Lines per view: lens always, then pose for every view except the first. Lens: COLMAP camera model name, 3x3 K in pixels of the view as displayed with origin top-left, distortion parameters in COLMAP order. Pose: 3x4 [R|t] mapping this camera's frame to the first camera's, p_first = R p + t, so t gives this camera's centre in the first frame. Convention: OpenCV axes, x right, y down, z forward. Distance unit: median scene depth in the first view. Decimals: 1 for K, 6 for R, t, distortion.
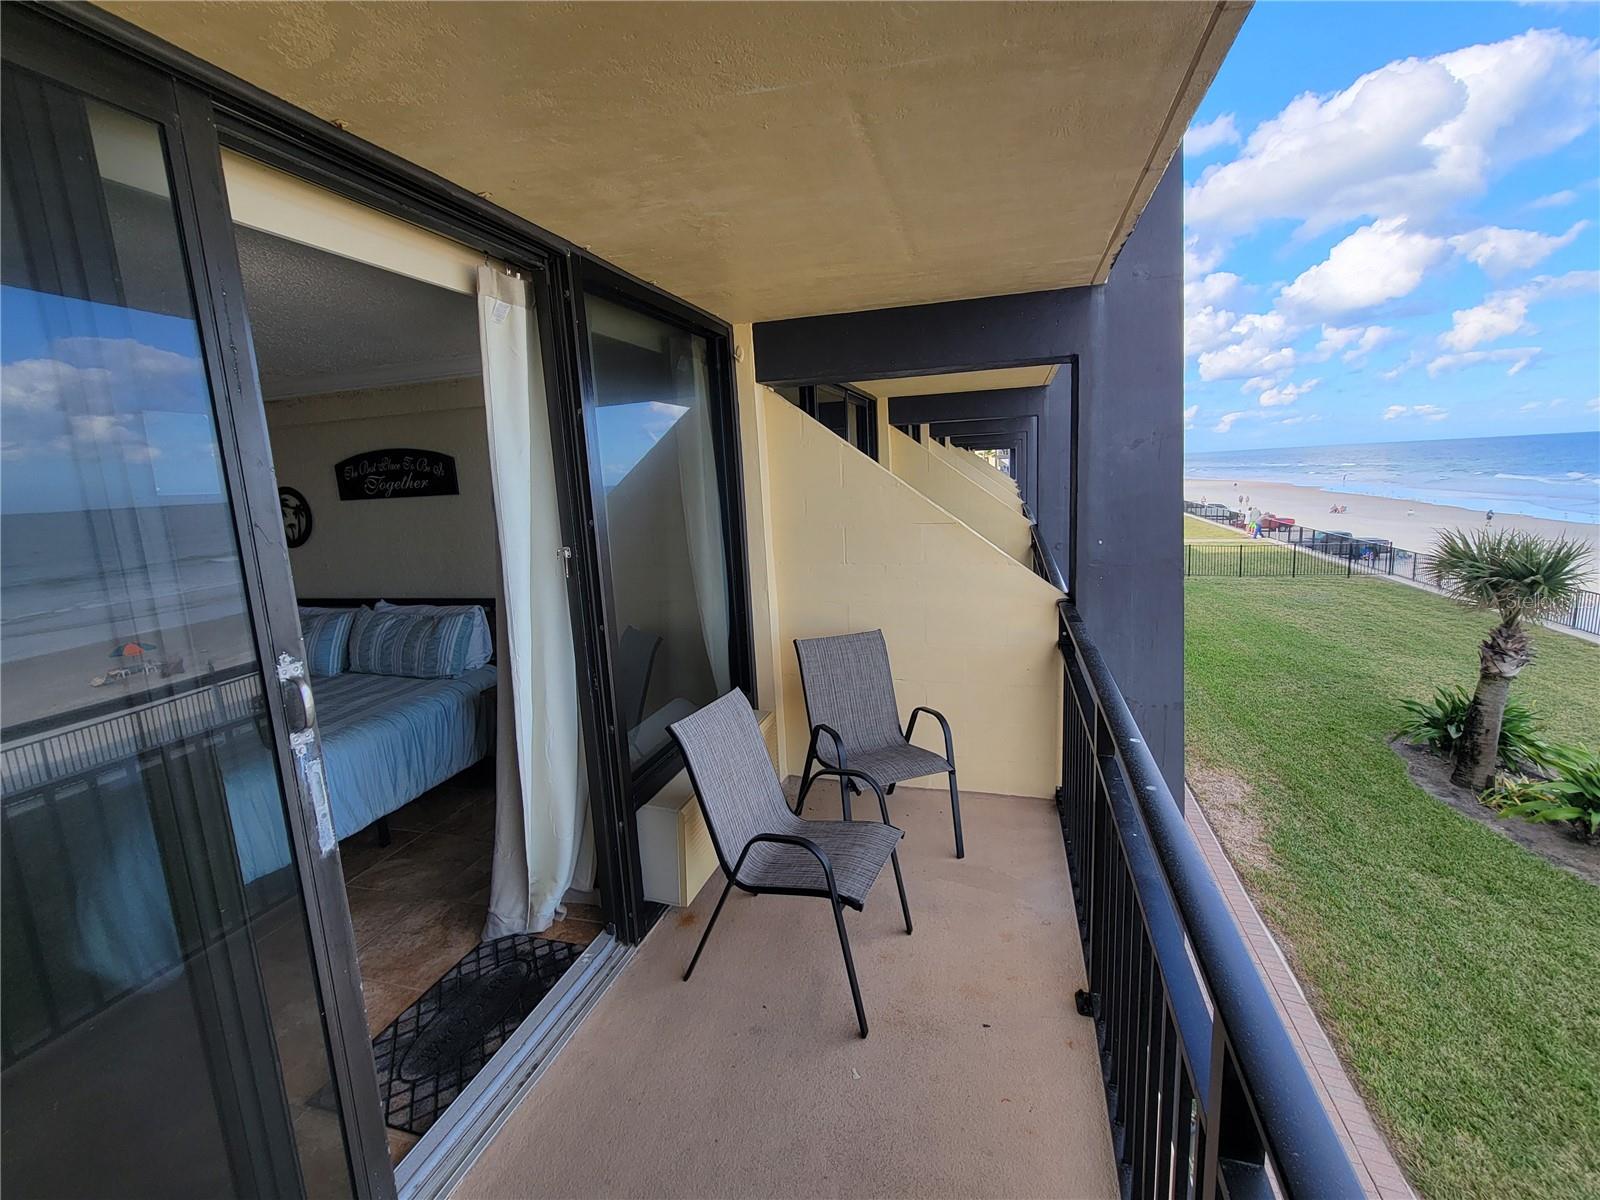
lens RADIAL K [[693.4, 0, 798.1], [0, 693.4, 597.3], [0, 0, 1]] dist [0.003757, -0.000826]
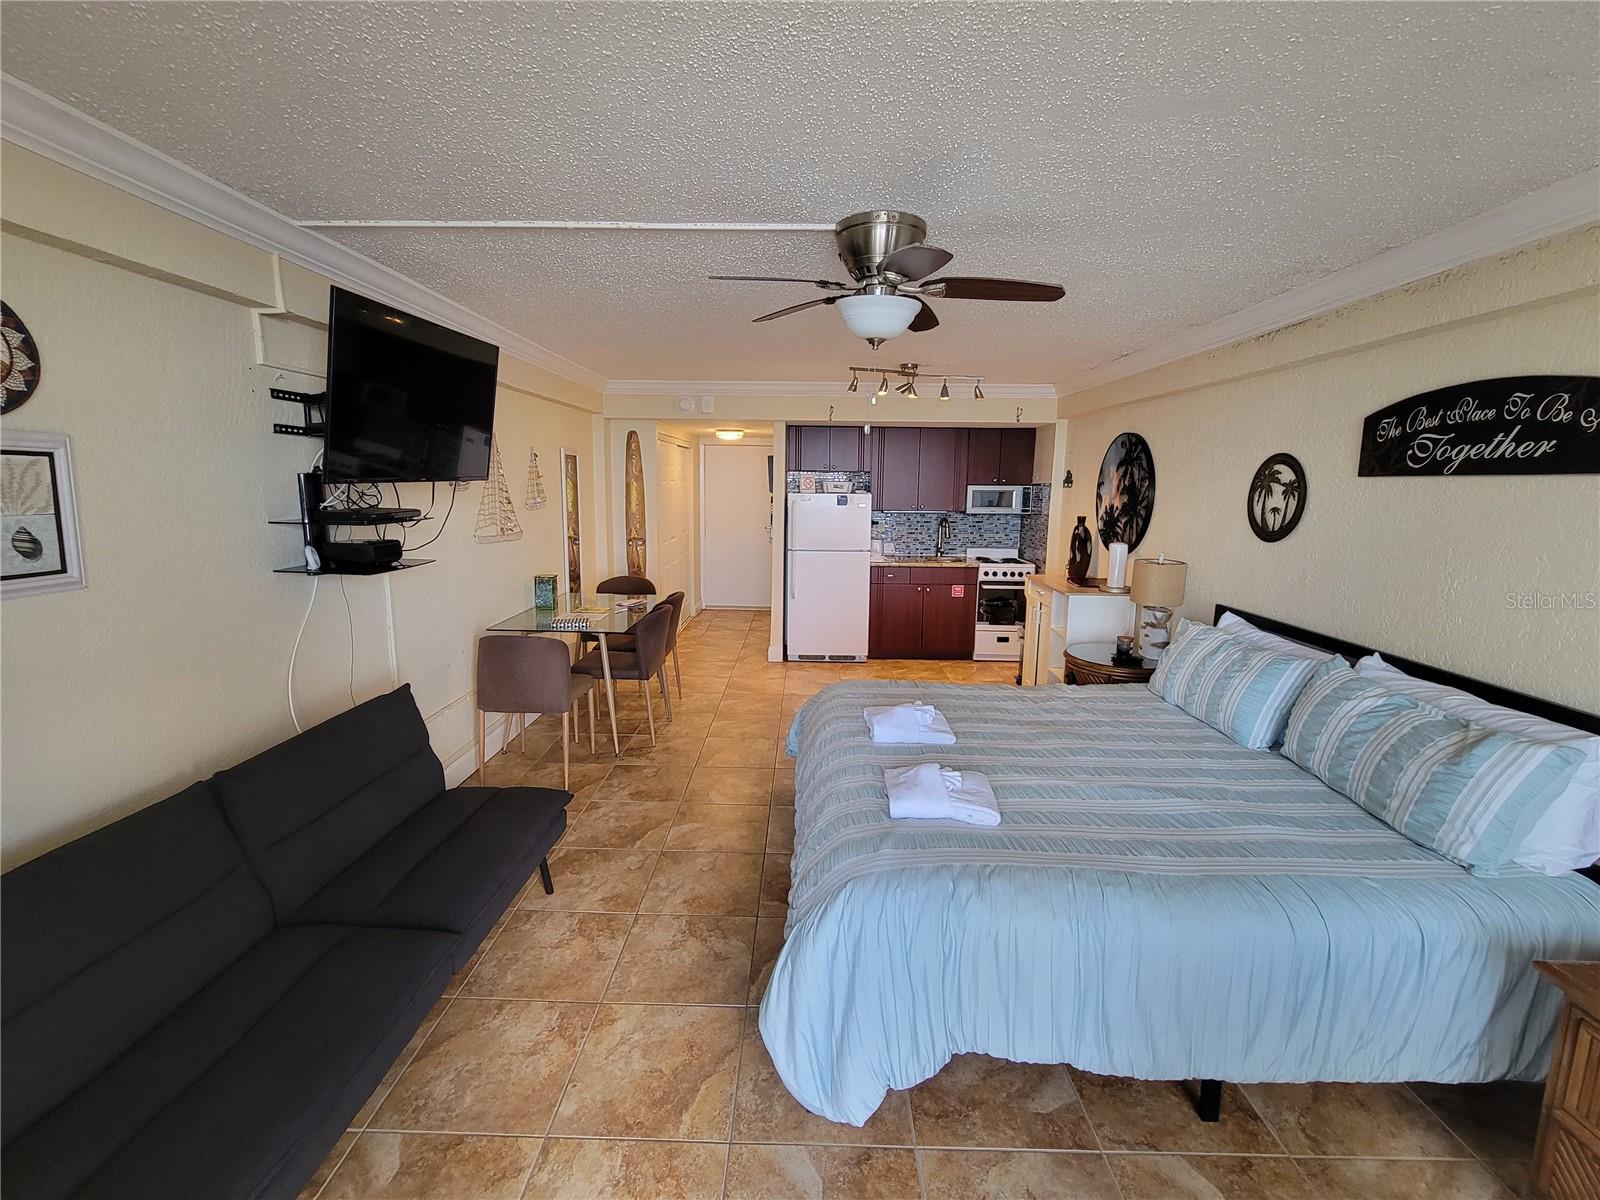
lens RADIAL K [[693.4, 0, 795.0], [0, 693.4, 588.7], [0, 0, 1]] dist [0.003757, -0.000826]
pose [[0.257243, 0.201722, -0.945058, -0.203432], [-0.189433, 0.969522, 0.155380, -0.048236], [0.947598, 0.139055, 0.287616, 0.394506]]
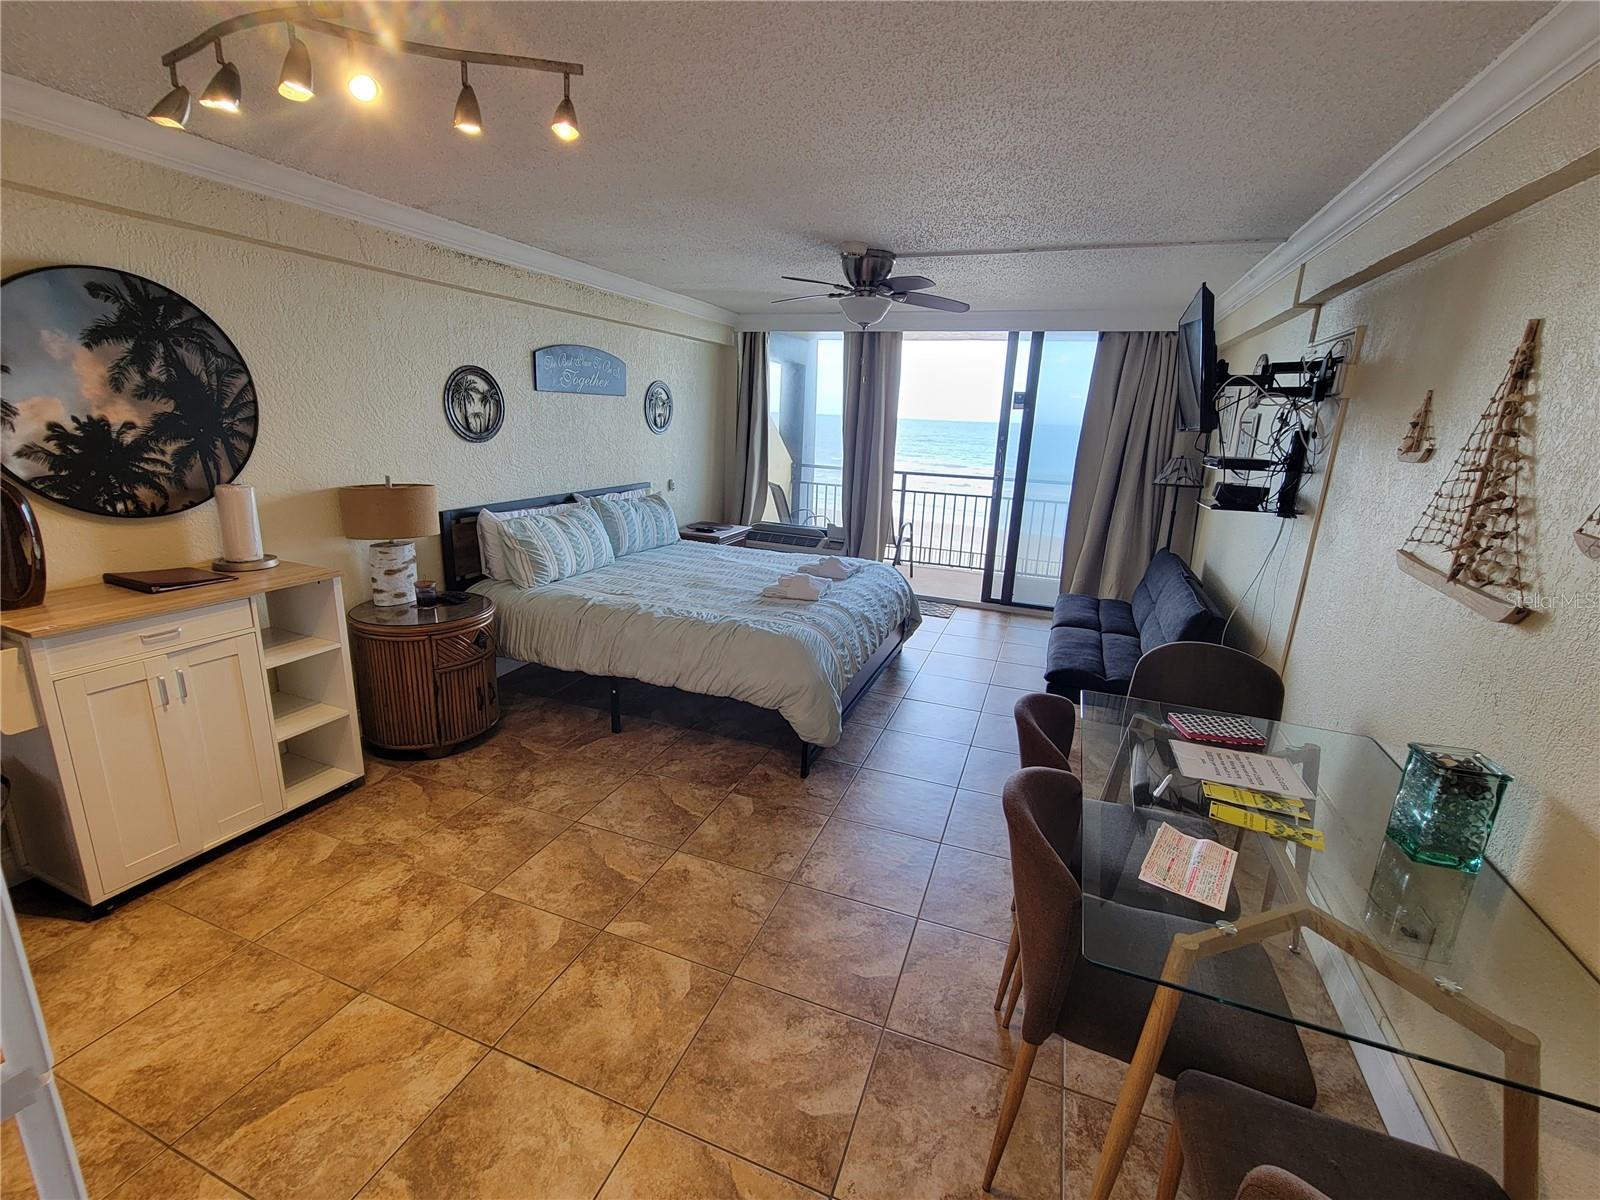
lens RADIAL K [[693.4, 0, 796.6], [0, 693.4, 595.5], [0, 0, 1]] dist [0.003757, -0.000826]
pose [[0.073518, -0.205847, 0.975819, -1.675379], [0.120713, 0.973109, 0.196181, -0.010712], [-0.989961, 0.103371, 0.096390, 0.613086]]
